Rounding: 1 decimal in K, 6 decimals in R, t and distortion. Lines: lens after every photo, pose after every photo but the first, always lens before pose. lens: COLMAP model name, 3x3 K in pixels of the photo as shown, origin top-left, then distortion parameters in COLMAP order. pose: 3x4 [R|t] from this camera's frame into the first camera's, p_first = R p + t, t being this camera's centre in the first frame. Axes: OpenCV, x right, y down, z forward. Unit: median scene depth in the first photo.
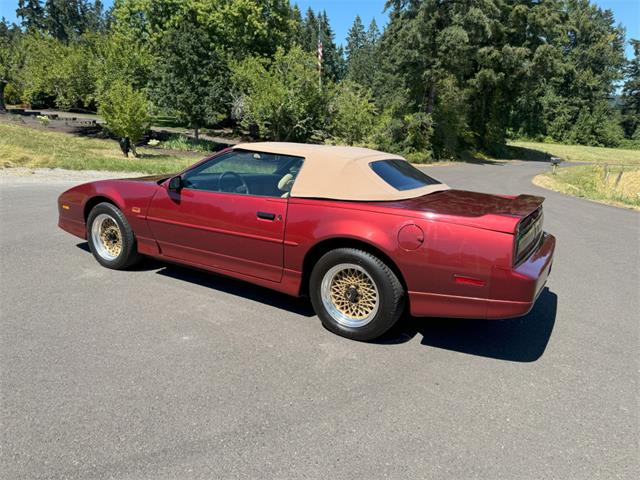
lens RADIAL K [[462.7, 0, 318.2], [0, 462.7, 246.4], [0, 0, 1]] dist [0.038055, -0.036766]
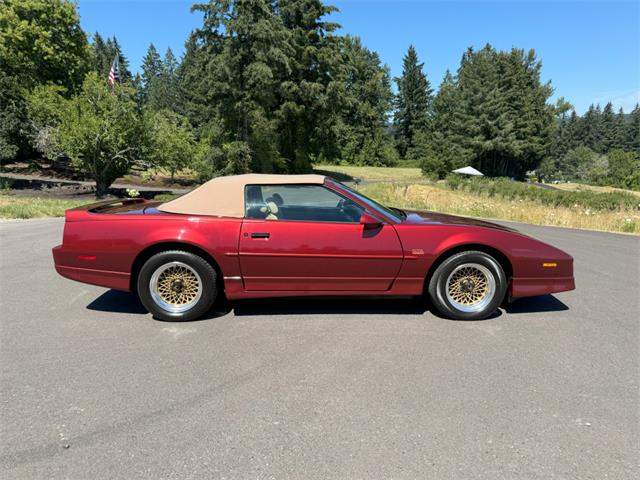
lens RADIAL K [[462.7, 0, 321.0], [0, 462.7, 248.6], [0, 0, 1]] dist [0.038055, -0.036766]
pose [[0.918083, -0.107949, 0.381407, -0.031919], [0.127335, 0.991522, -0.025879, 0.004350], [-0.375380, 0.072325, 0.924045, -0.023746]]
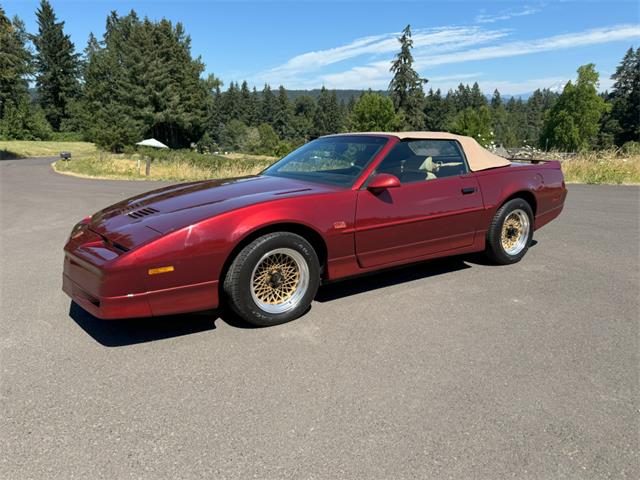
lens RADIAL K [[462.7, 0, 323.6], [0, 462.7, 240.7], [0, 0, 1]] dist [0.038055, -0.036766]
pose [[0.434202, -0.244274, 0.867064, -0.128066], [0.243993, 0.958443, 0.147833, -0.023071], [-0.867143, 0.147368, 0.475759, 0.086703]]
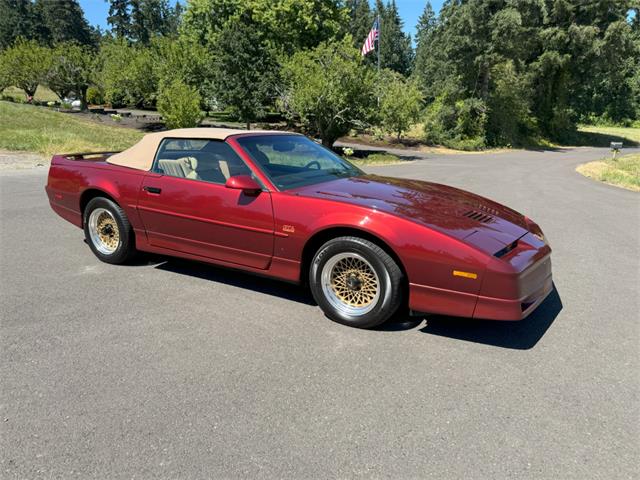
lens RADIAL K [[462.7, 0, 317.0], [0, 462.7, 240.1], [0, 0, 1]] dist [0.038055, -0.036766]
pose [[0.987712, 0.013136, -0.155734, 0.051713], [-0.012436, 0.999908, 0.005468, 0.006851], [0.155791, -0.003464, 0.987784, -0.018355]]
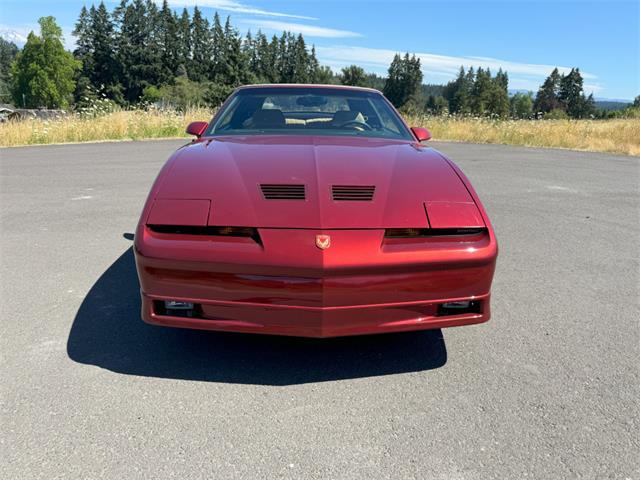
lens RADIAL K [[462.7, 0, 324.2], [0, 462.7, 235.5], [0, 0, 1]] dist [0.038055, -0.036766]
pose [[-0.536992, -0.295185, 0.790256, -0.108590], [0.151500, 0.887805, 0.434569, -0.050369], [-0.829872, 0.353084, -0.432024, 0.211560]]
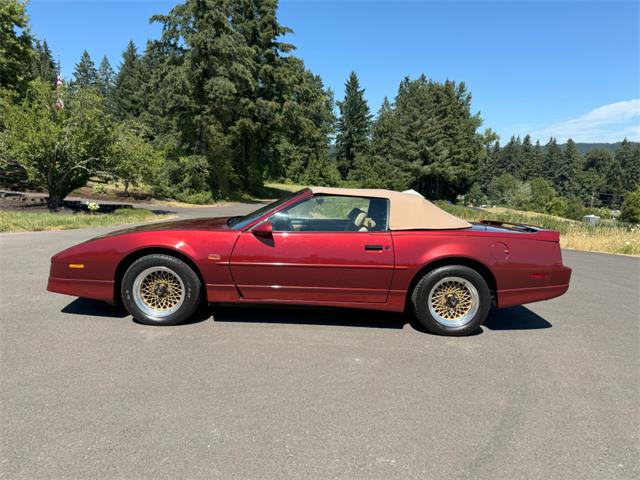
lens RADIAL K [[462.7, 0, 323.8], [0, 462.7, 247.4], [0, 0, 1]] dist [0.038055, -0.036766]
pose [[0.854140, -0.080898, 0.513712, -0.076910], [0.124081, 0.990999, -0.050248, -0.001969], [-0.505023, 0.106660, 0.856490, 0.006391]]
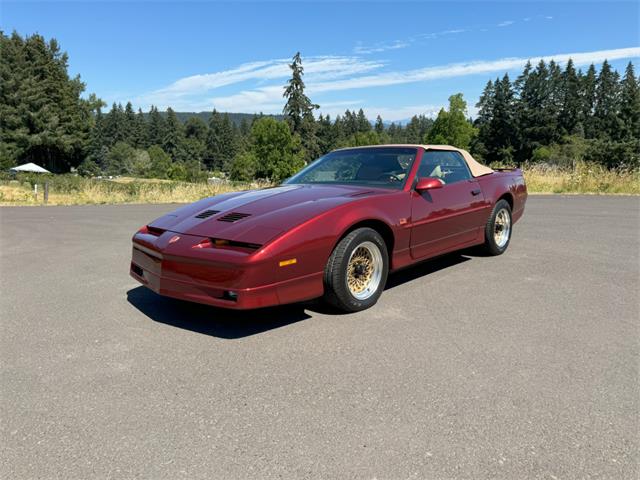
lens RADIAL K [[462.7, 0, 326.0], [0, 462.7, 240.2], [0, 0, 1]] dist [0.038055, -0.036766]
pose [[0.214318, -0.218295, 0.952058, -0.156076], [0.261497, 0.951950, 0.159404, -0.029978], [-0.941109, 0.214797, 0.261104, 0.121140]]
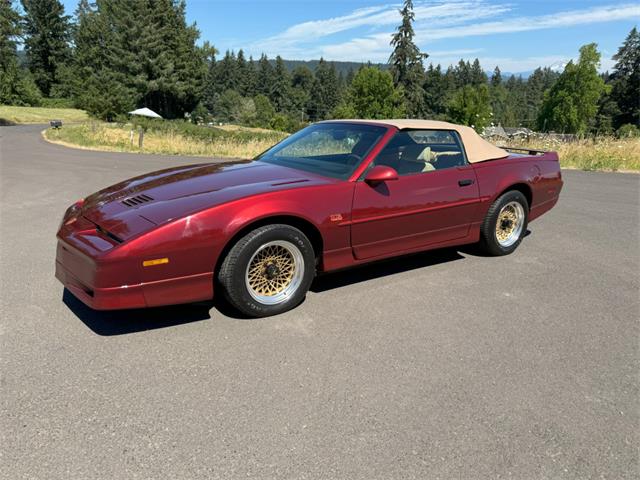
lens RADIAL K [[462.7, 0, 326.4], [0, 462.7, 243.5], [0, 0, 1]] dist [0.038055, -0.036766]
pose [[0.424569, -0.285133, 0.859326, -0.127160], [0.217793, 0.953410, 0.208746, -0.026746], [-0.878810, 0.098528, 0.466888, 0.086531]]
